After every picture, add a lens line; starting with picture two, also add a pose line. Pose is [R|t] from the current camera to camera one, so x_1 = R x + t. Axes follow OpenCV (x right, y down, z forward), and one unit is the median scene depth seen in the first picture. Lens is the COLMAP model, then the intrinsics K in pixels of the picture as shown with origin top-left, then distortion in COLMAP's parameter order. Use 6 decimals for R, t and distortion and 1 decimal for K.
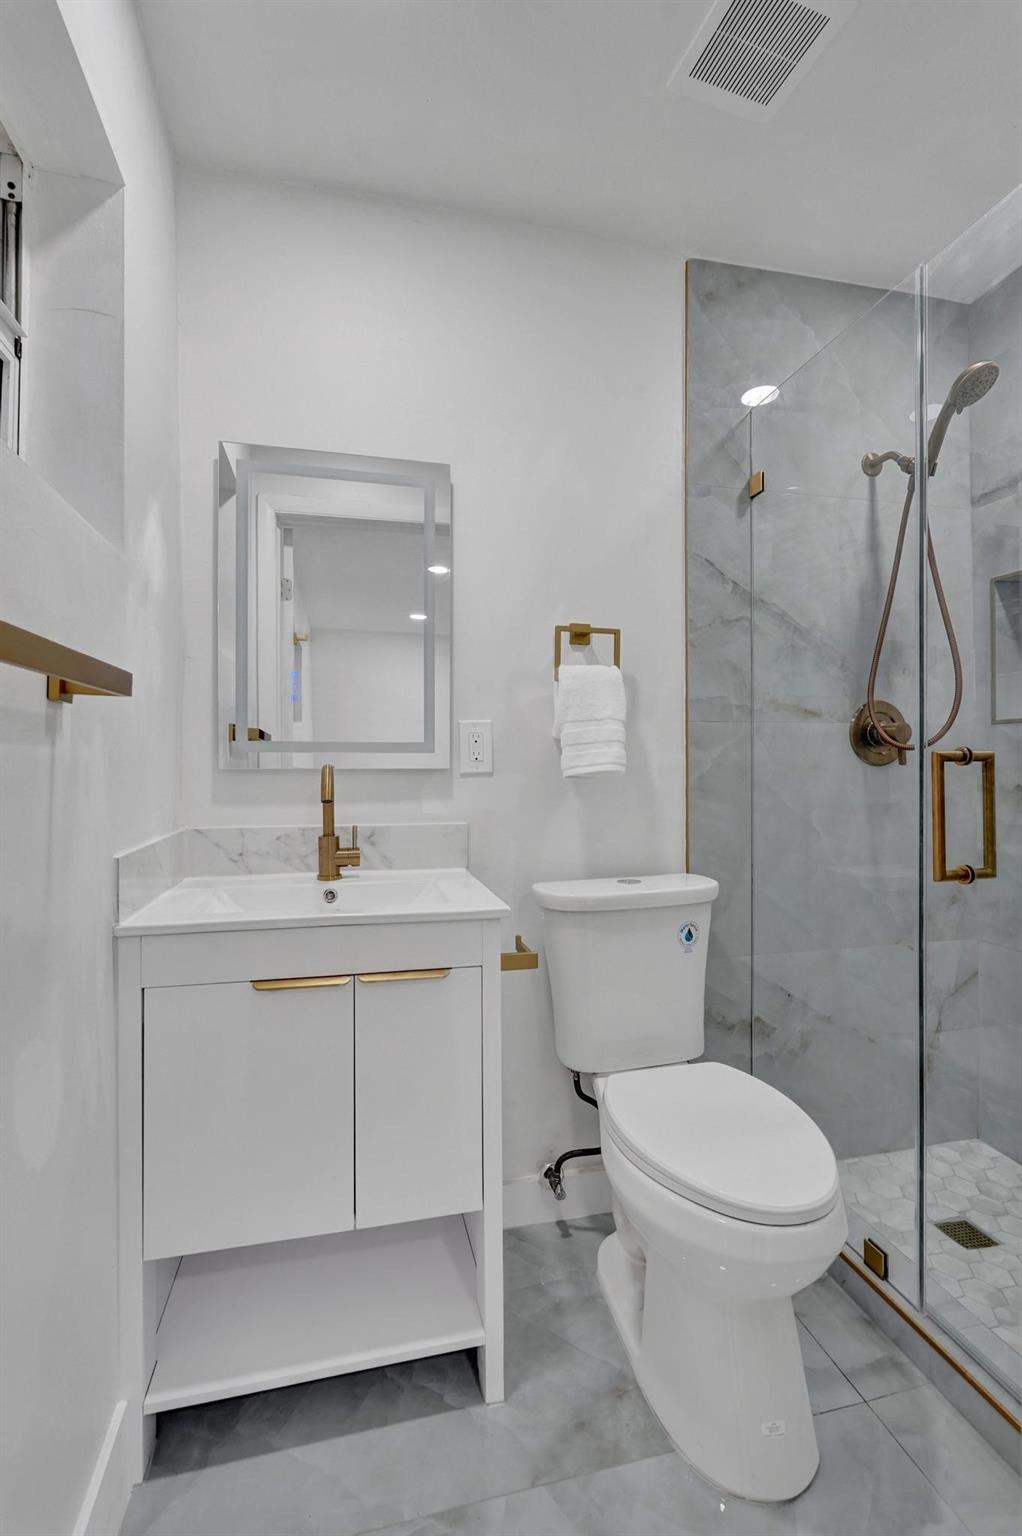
lens RADIAL K [[705.8, 0, 513.0], [0, 705.8, 743.0], [0, 0, 1]] dist [-0.015722, 0.011105]
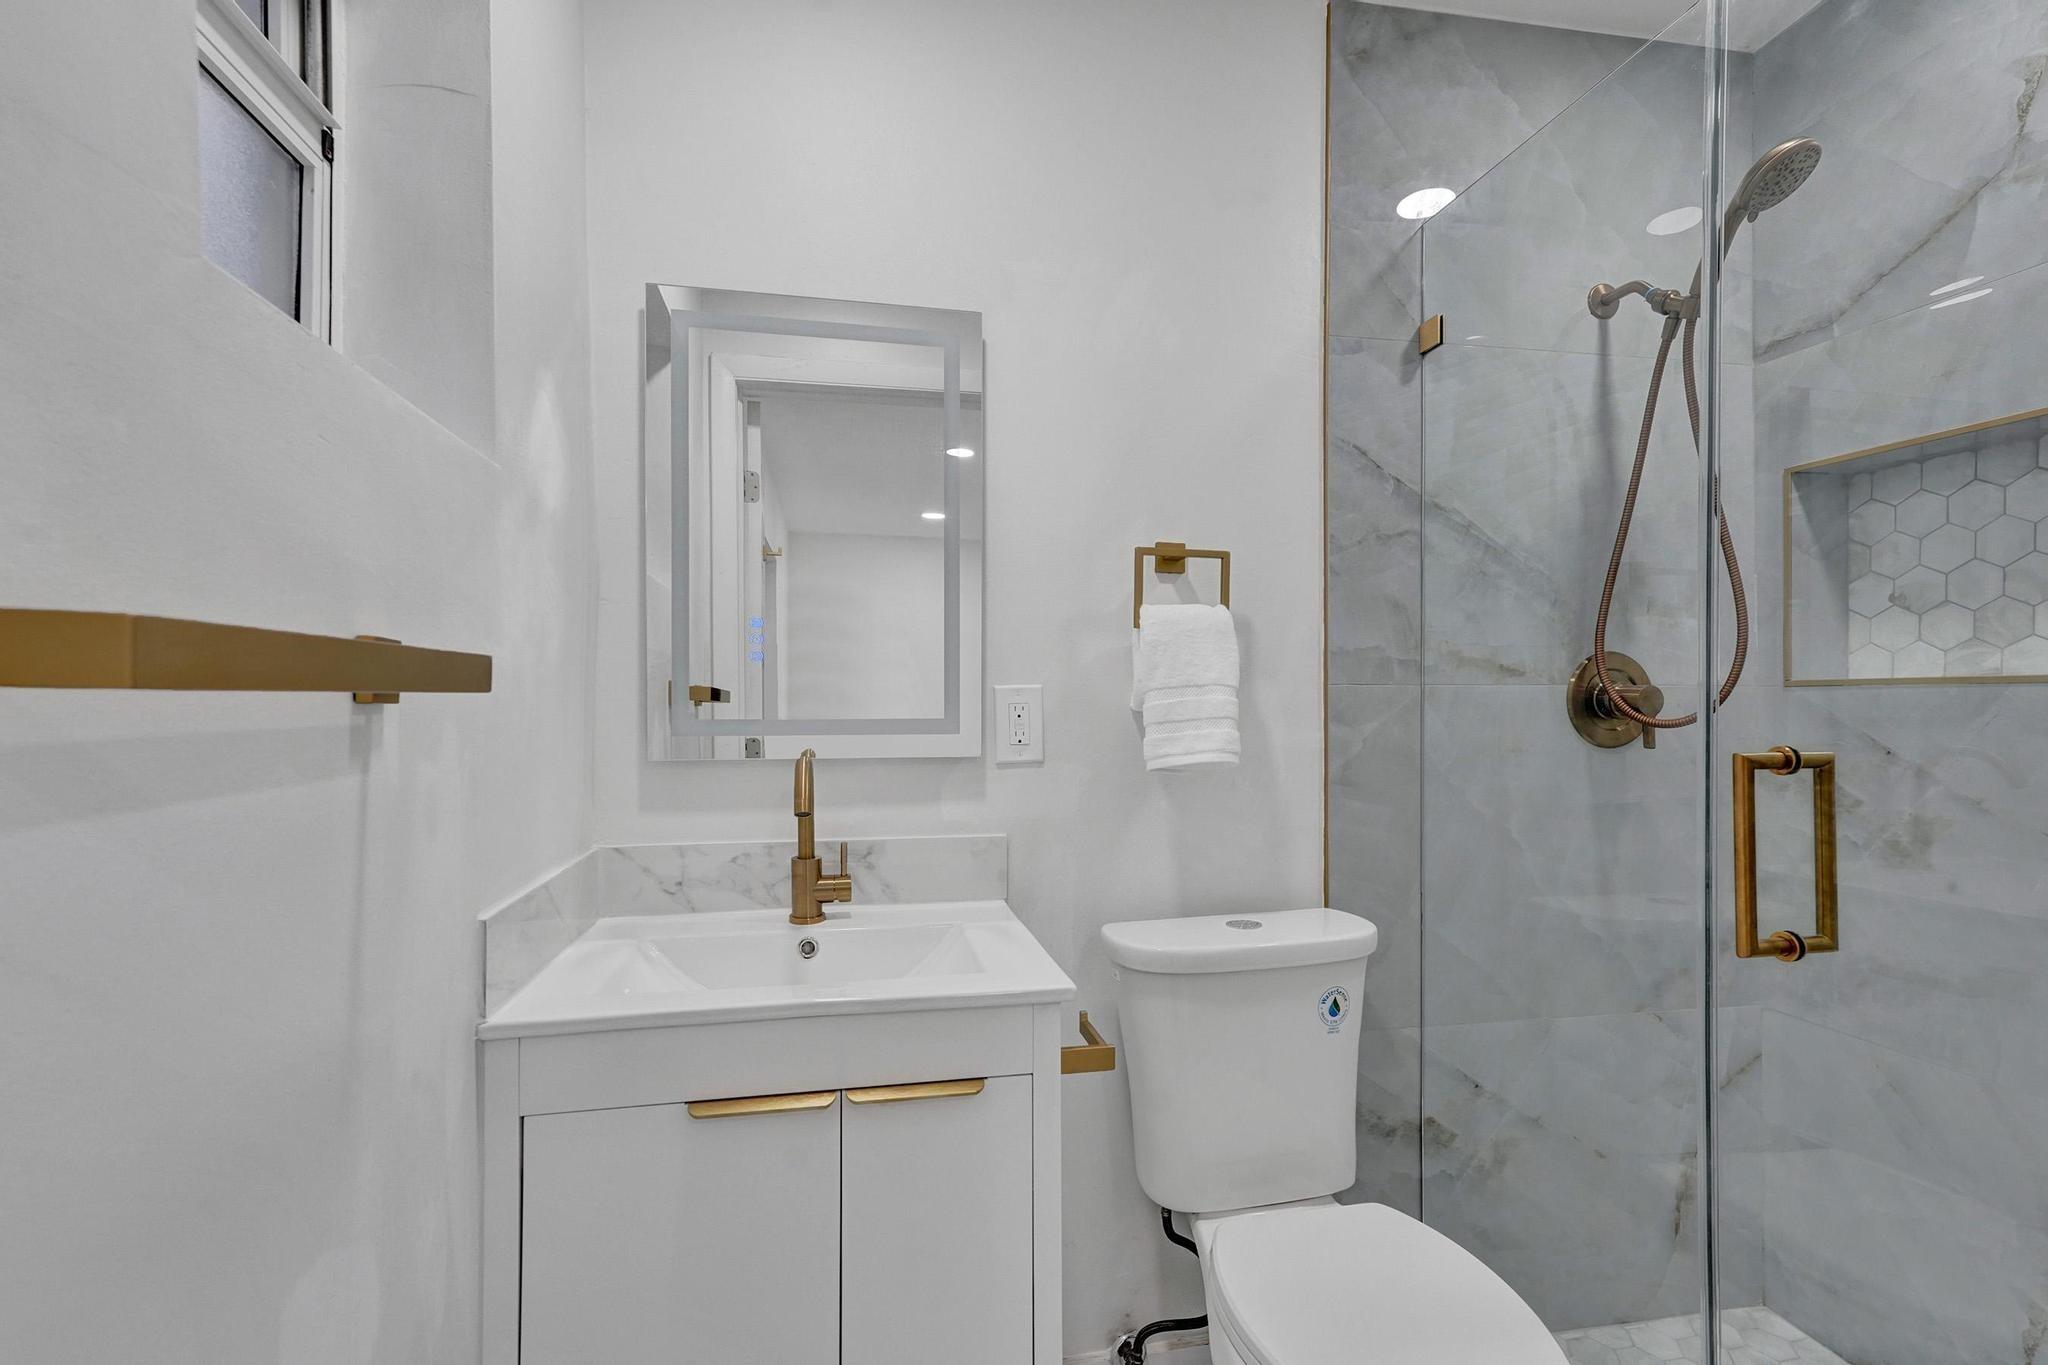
lens RADIAL K [[917.6, 0, 1020.5], [0, 917.6, 675.7], [0, 0, 1]] dist [-0.002880, 0.008163]
pose [[0.999273, 0.001775, -0.038088, -0.016225], [-0.001400, 0.999950, 0.009886, -0.048201], [0.038104, -0.009826, 0.999225, 0.100578]]
